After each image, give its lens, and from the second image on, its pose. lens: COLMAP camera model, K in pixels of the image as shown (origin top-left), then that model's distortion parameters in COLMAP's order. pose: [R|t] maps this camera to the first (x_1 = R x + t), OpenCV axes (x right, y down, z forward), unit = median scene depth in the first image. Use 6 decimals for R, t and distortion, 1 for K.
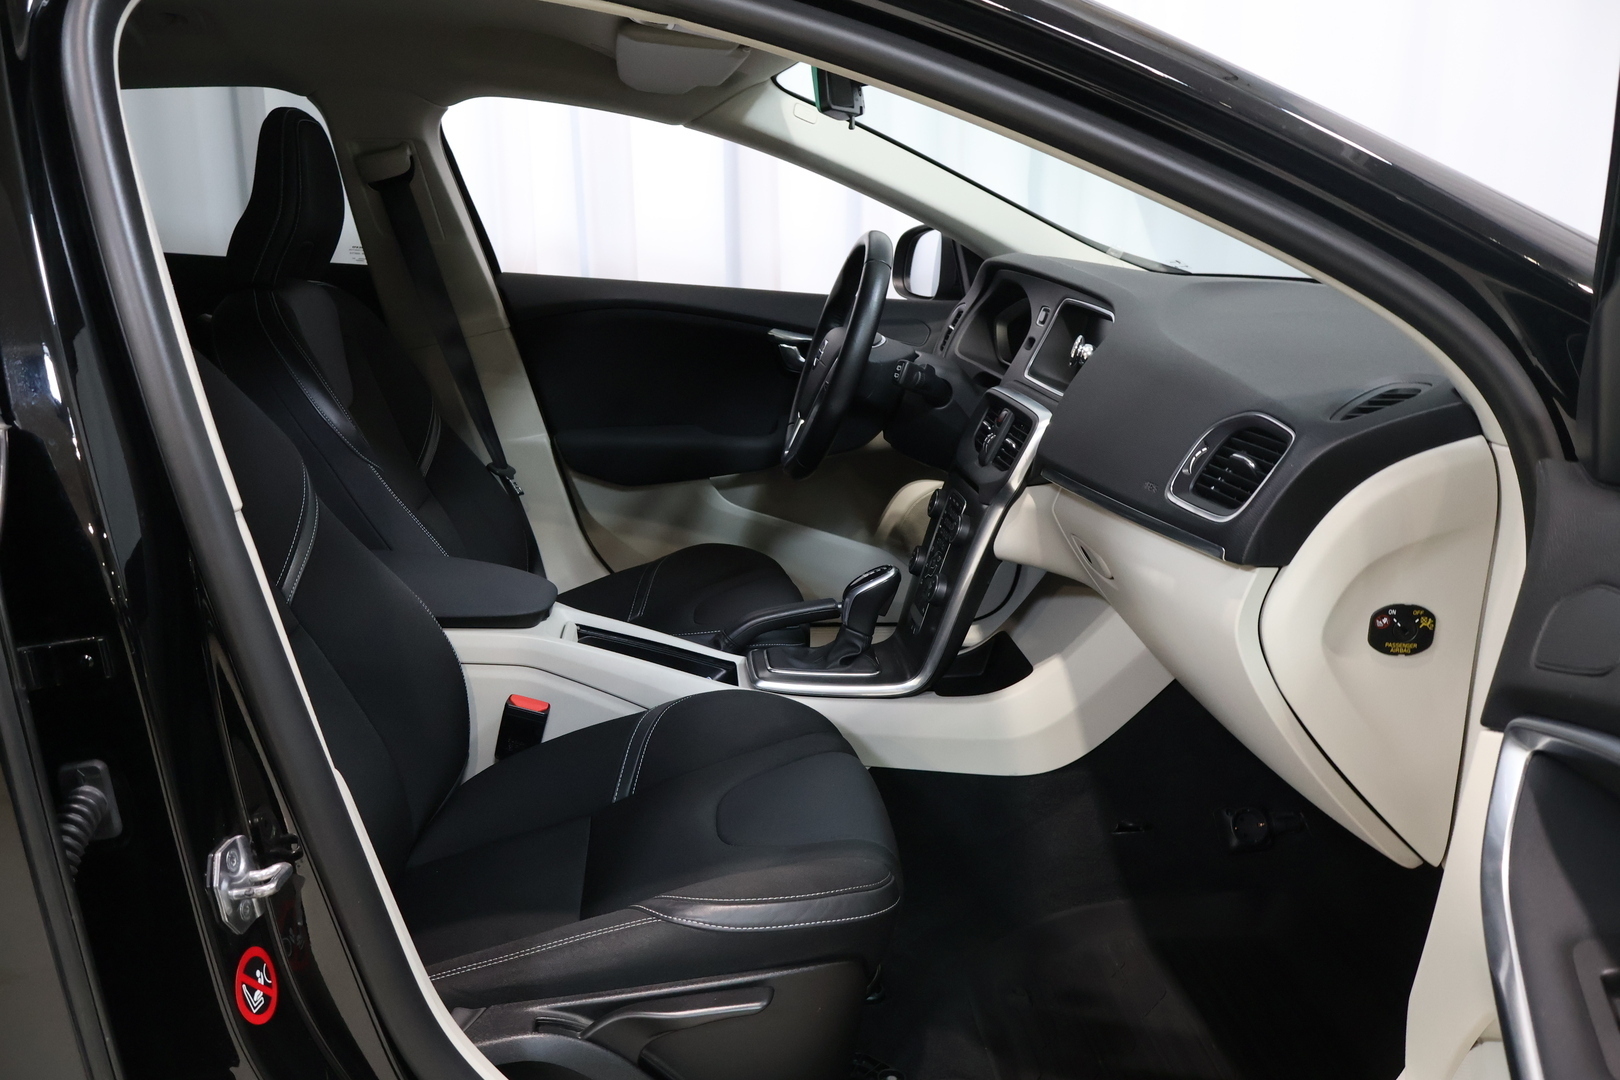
lens RADIAL K [[1349.7, 0, 809.8], [0, 1349.7, 536.5], [0, 0, 1]] dist [-0.014481, 0.028599]
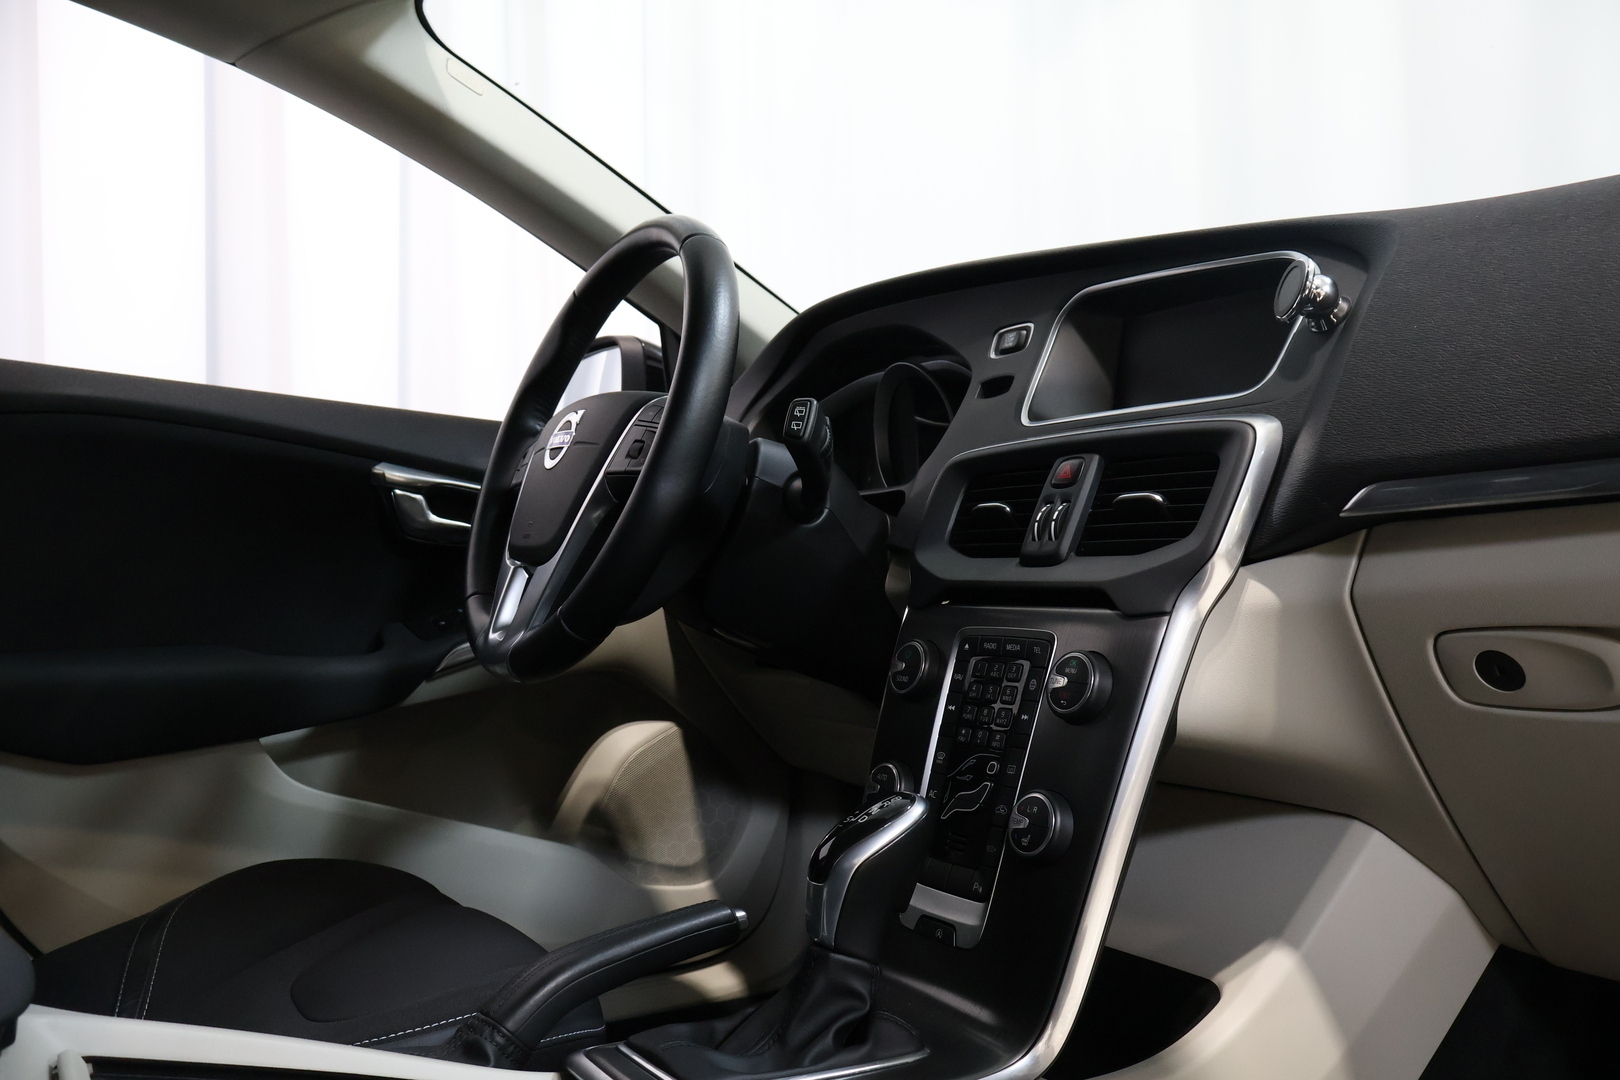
lens RADIAL K [[1349.7, 0, 810.5], [0, 1349.7, 538.4], [0, 0, 1]] dist [-0.014481, 0.028599]
pose [[0.889815, -0.000902, 0.456321, -0.122961], [0.120407, 0.965022, -0.232883, 0.029255], [-0.440150, 0.262167, 0.858800, 0.438456]]
